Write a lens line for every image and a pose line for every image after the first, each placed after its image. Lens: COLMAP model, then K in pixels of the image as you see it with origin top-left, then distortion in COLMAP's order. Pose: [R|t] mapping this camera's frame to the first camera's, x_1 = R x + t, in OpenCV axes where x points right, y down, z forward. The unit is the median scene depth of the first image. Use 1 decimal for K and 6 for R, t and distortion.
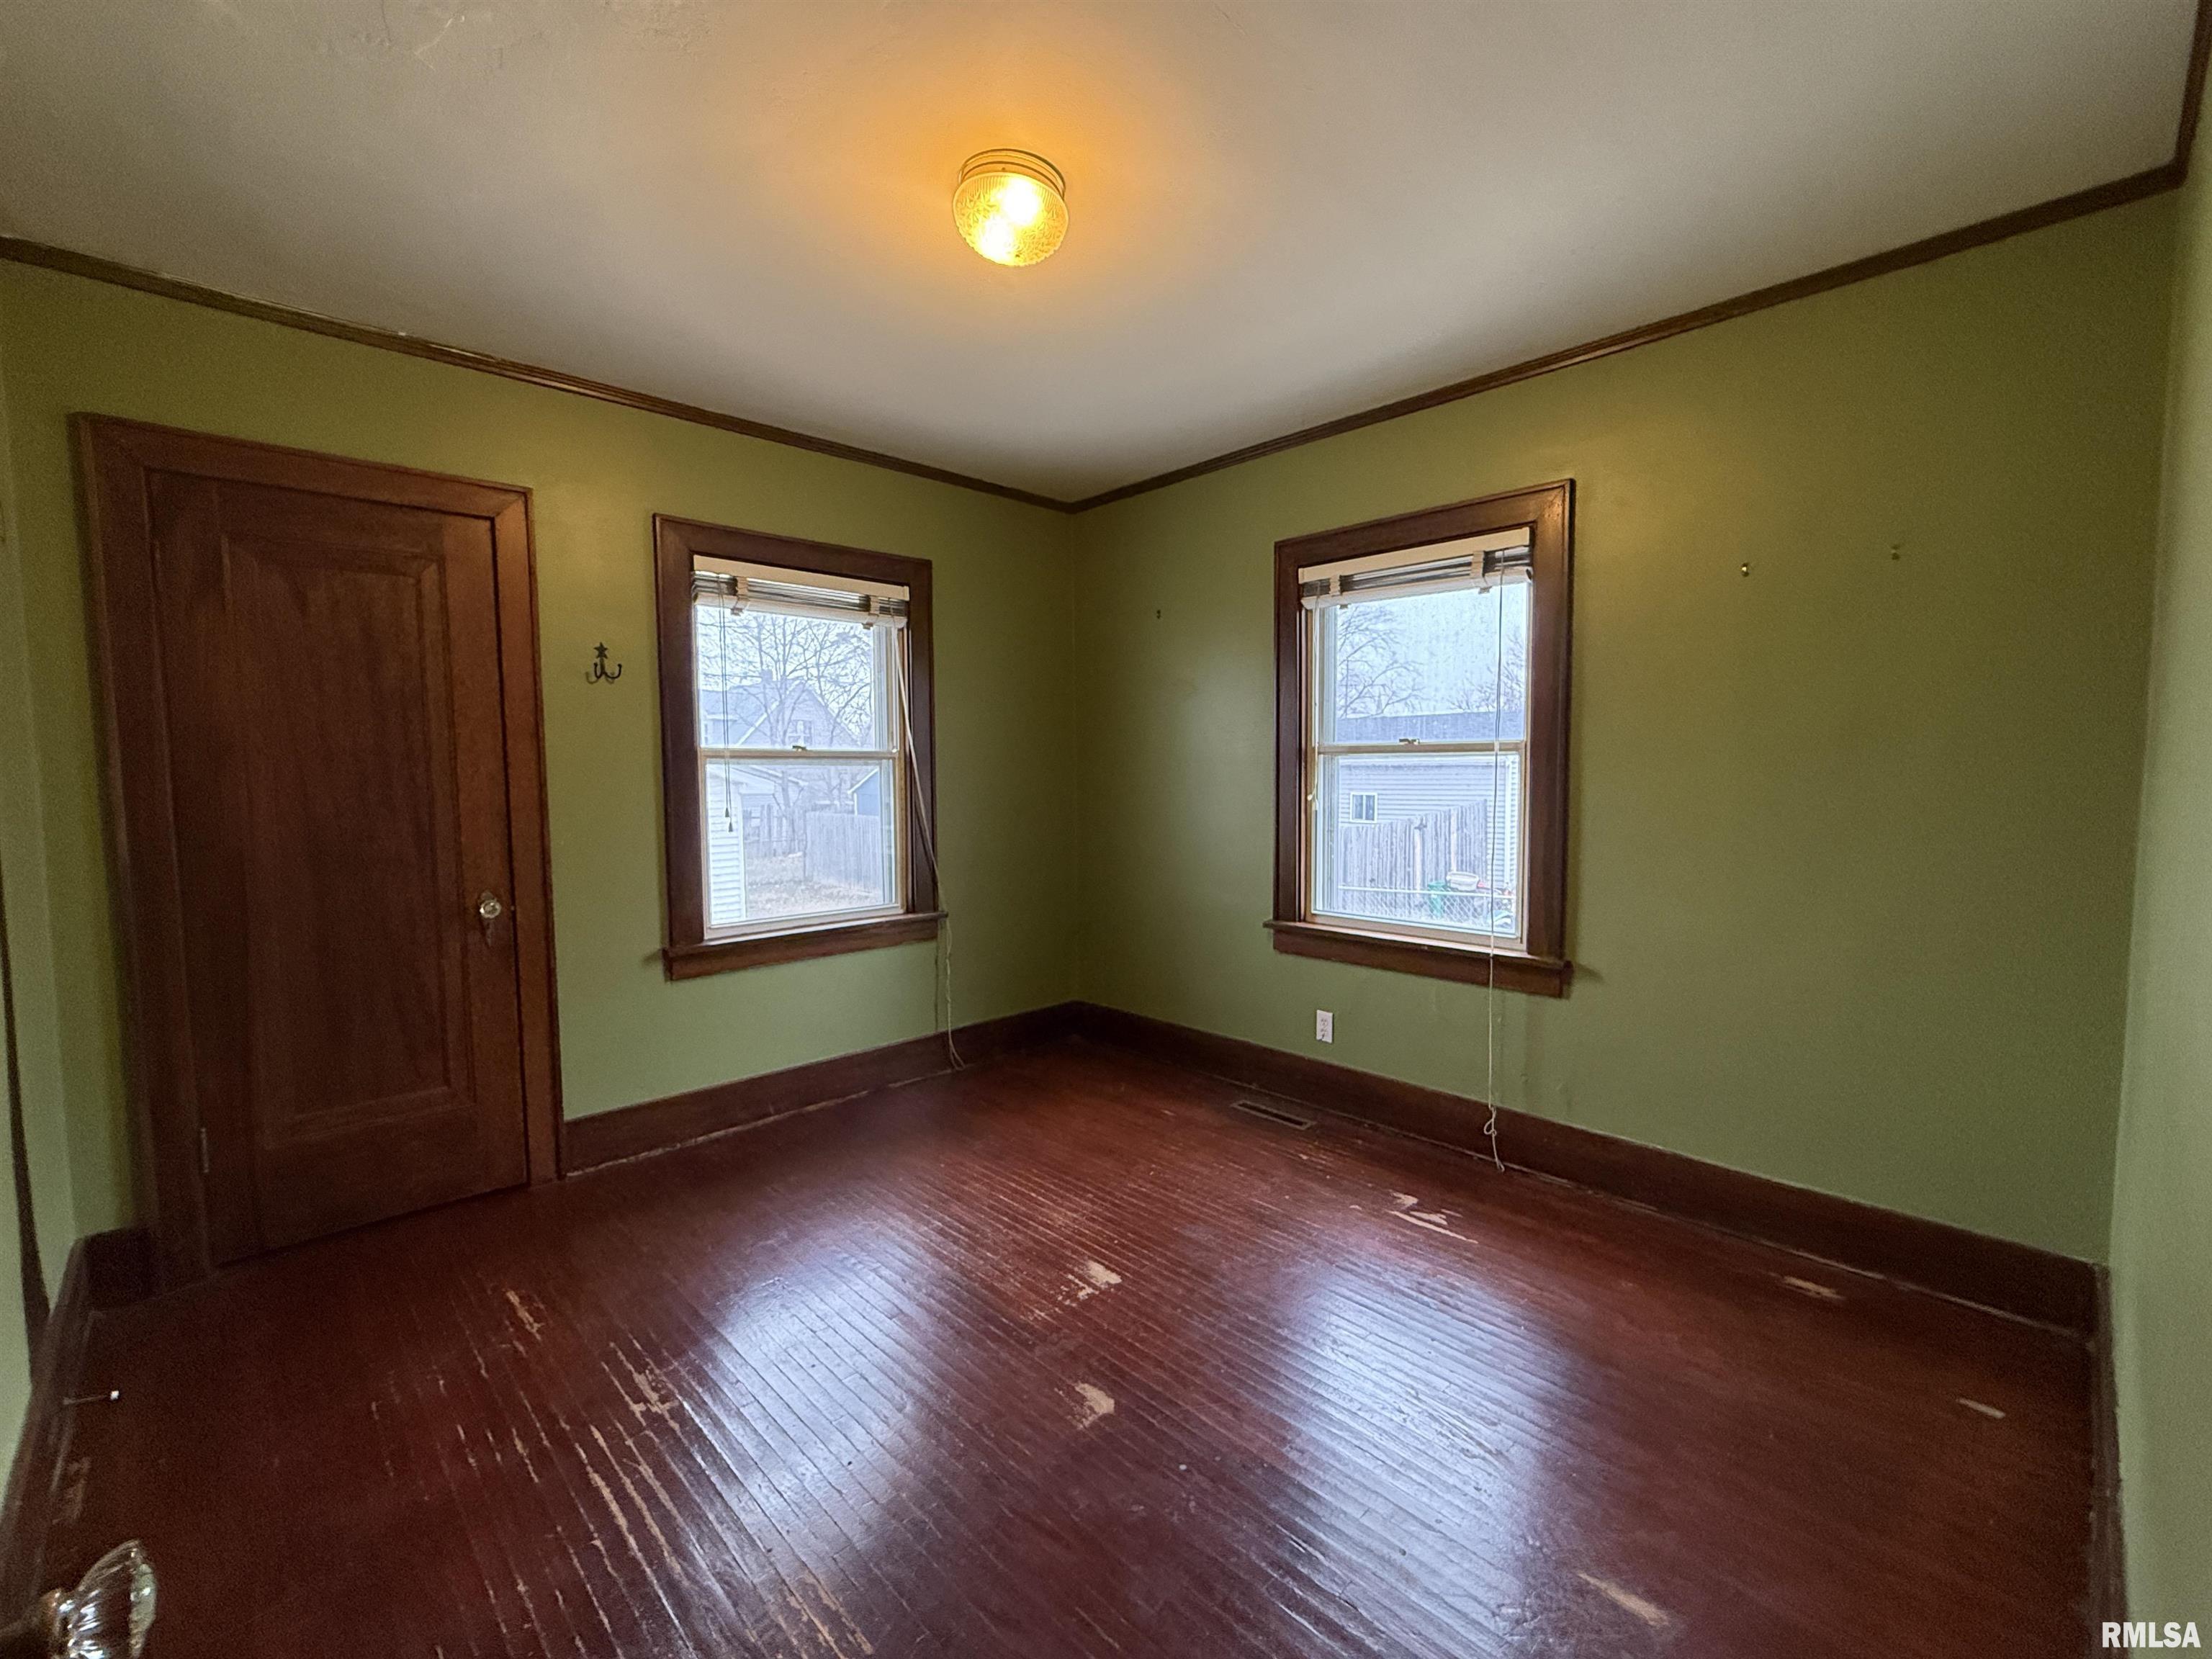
lens RADIAL K [[939.4, 0, 1112.9], [0, 939.4, 834.6], [0, 0, 1]] dist [-0.001176, 0.000331]
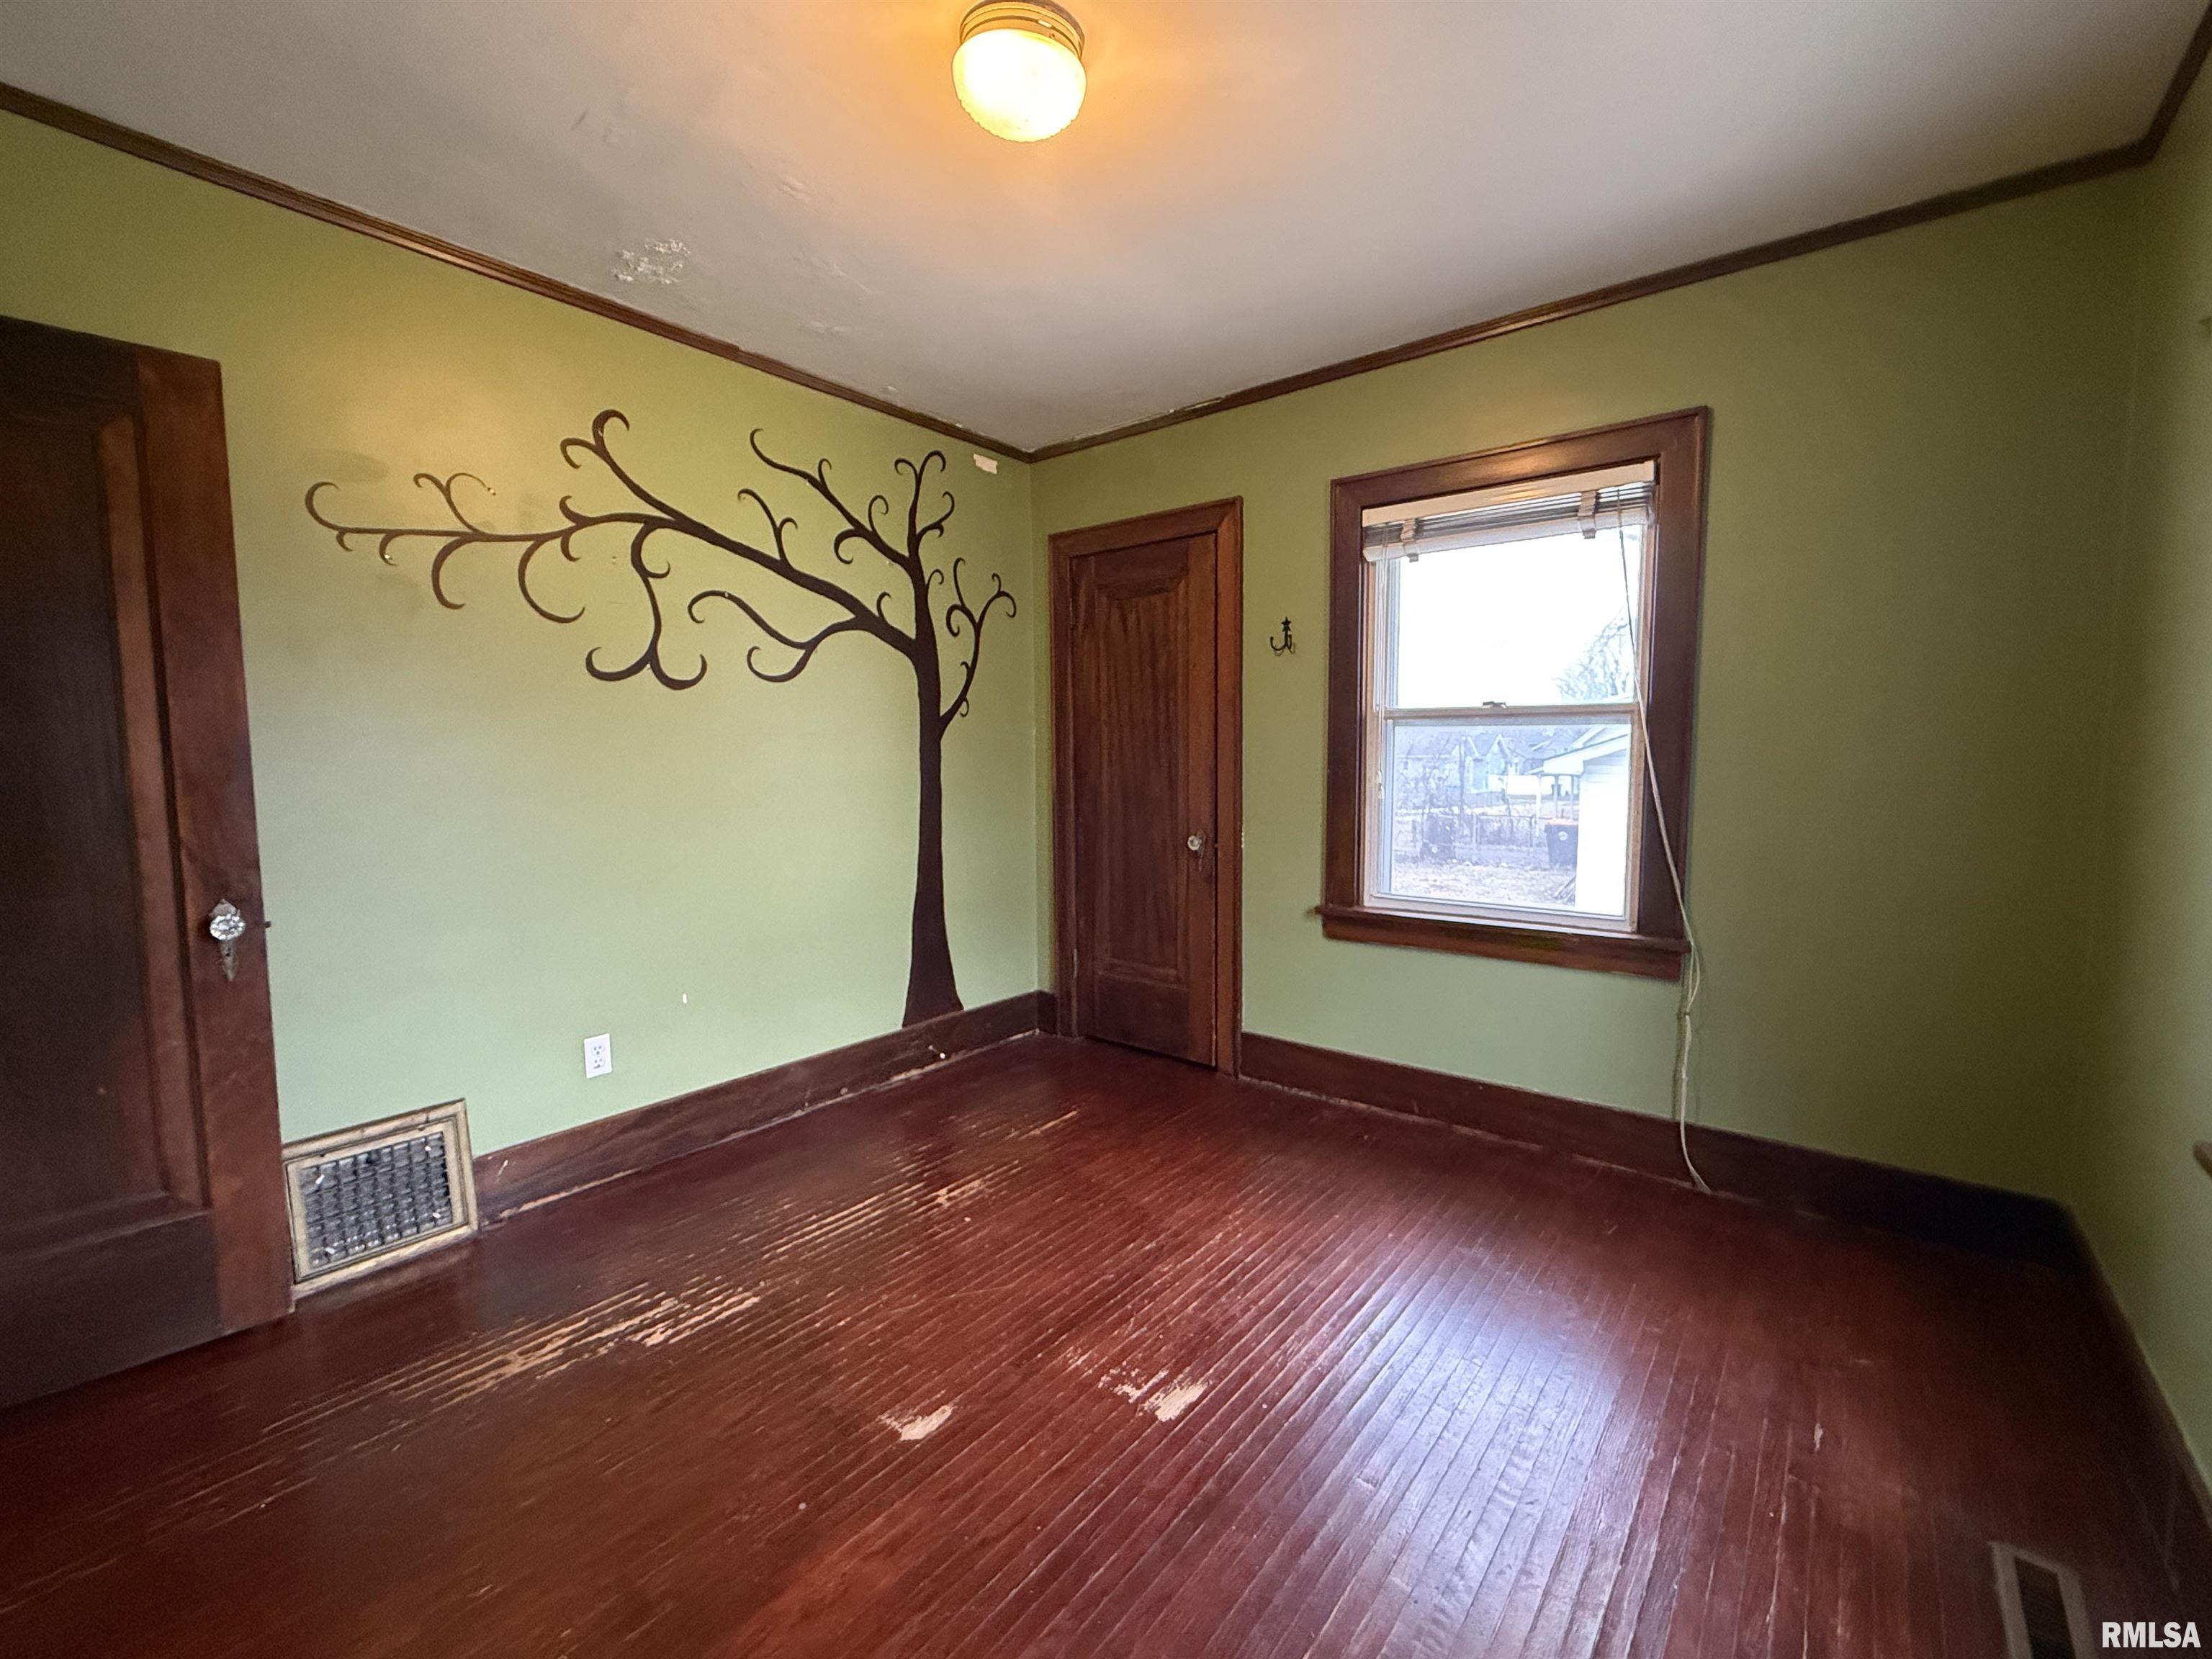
lens RADIAL K [[939.4, 0, 1107.2], [0, 939.4, 829.4], [0, 0, 1]] dist [-0.001176, 0.000331]
pose [[0.118279, 0.081054, -0.989667, 0.534021], [-0.066456, 0.995075, 0.073554, -0.022988], [0.990754, 0.057069, 0.123083, 0.657042]]
